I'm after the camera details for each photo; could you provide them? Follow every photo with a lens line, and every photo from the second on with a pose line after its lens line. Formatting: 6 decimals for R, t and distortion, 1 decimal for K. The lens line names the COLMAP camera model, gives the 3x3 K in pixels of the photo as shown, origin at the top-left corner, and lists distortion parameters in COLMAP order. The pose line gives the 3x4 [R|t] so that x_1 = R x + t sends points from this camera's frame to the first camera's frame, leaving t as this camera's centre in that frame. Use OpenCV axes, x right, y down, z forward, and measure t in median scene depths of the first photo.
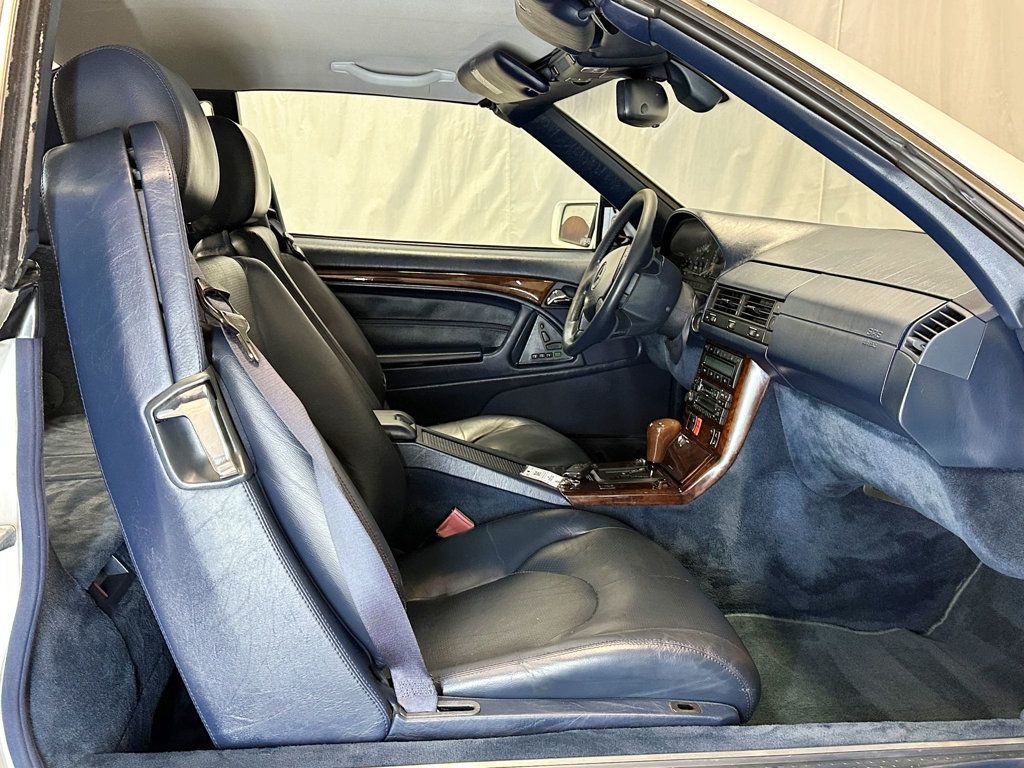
lens RADIAL K [[947.8, 0, 515.4], [0, 947.8, 381.1], [0, 0, 1]] dist [0.149136, -0.315714]
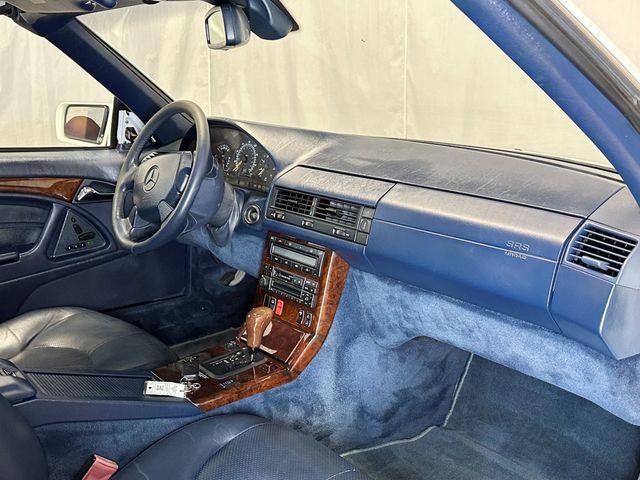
lens RADIAL K [[592.4, 0, 322.1], [0, 592.4, 238.2], [0, 0, 1]] dist [0.149136, -0.315714]
pose [[0.825497, -0.130635, 0.549081, -0.130790], [0.092436, 0.991002, 0.096806, -0.085205], [-0.556786, -0.029159, 0.830144, 0.286255]]
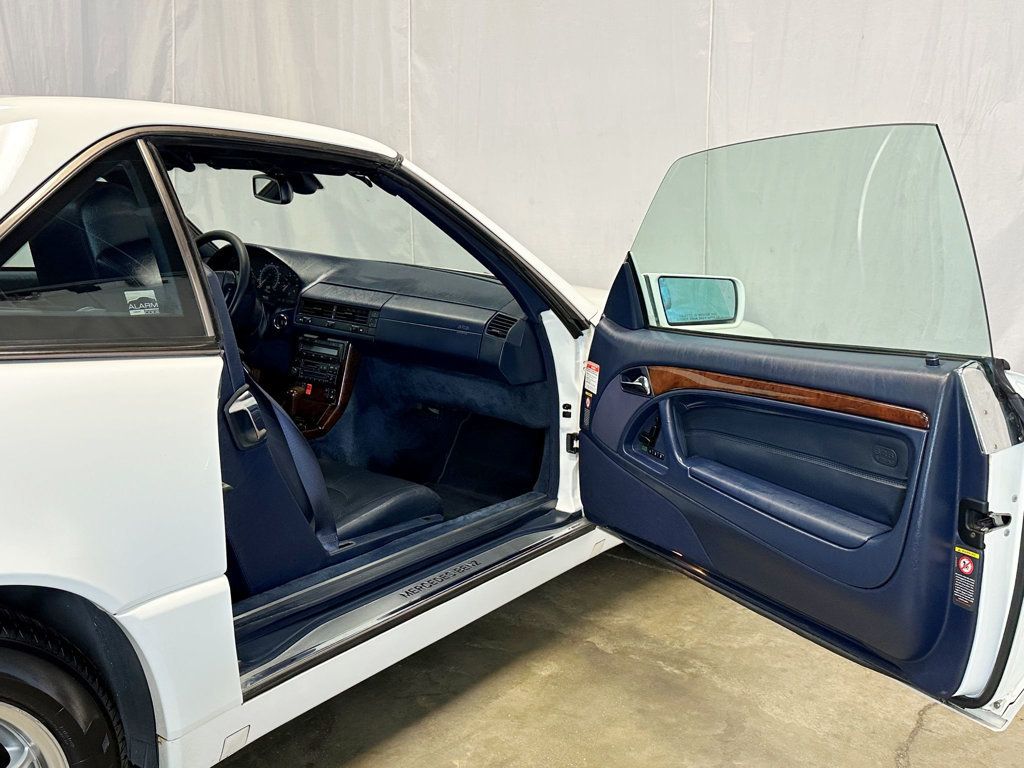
lens RADIAL K [[947.8, 0, 515.4], [0, 947.8, 381.1], [0, 0, 1]] dist [0.149136, -0.315714]
pose [[0.673856, -0.128320, 0.727634, -0.586017], [0.094973, 0.991677, 0.086932, -0.057109], [-0.732733, 0.010526, 0.680435, -0.263544]]
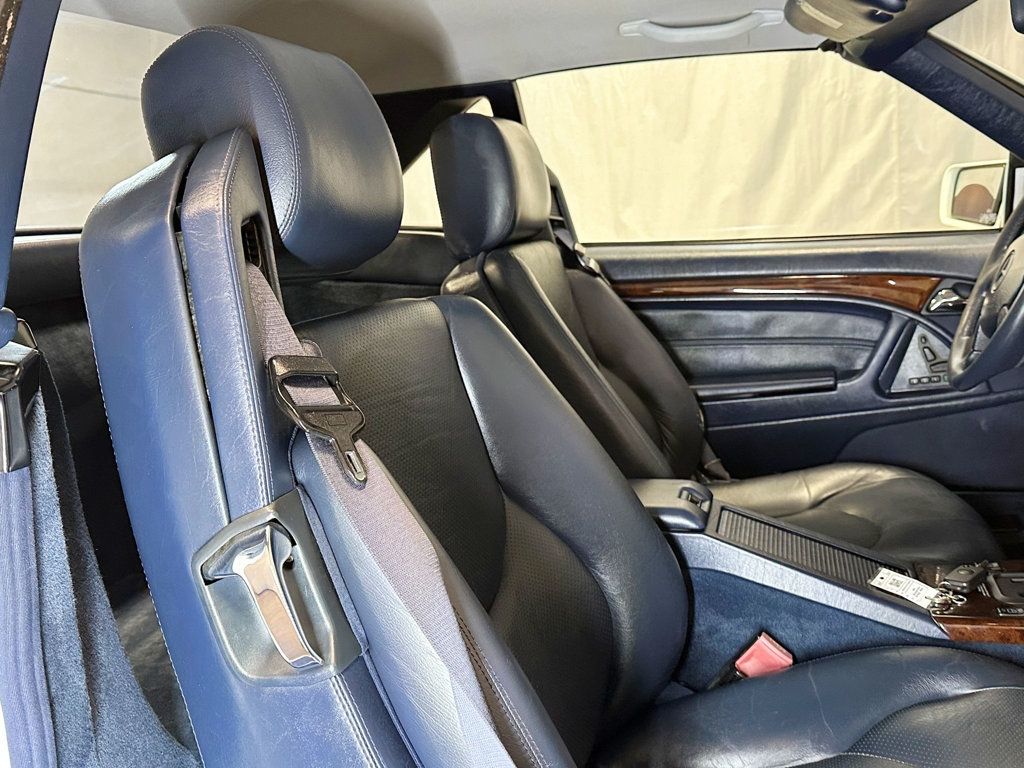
lens RADIAL K [[961.4, 0, 516.5], [0, 961.4, 386.9], [0, 0, 1]] dist [0.149612, -0.339892]
pose [[0.918113, -0.017605, -0.395927, 0.040757], [0.024126, 0.999643, 0.011495, -0.041992], [0.395583, -0.020106, 0.918210, 0.208801]]
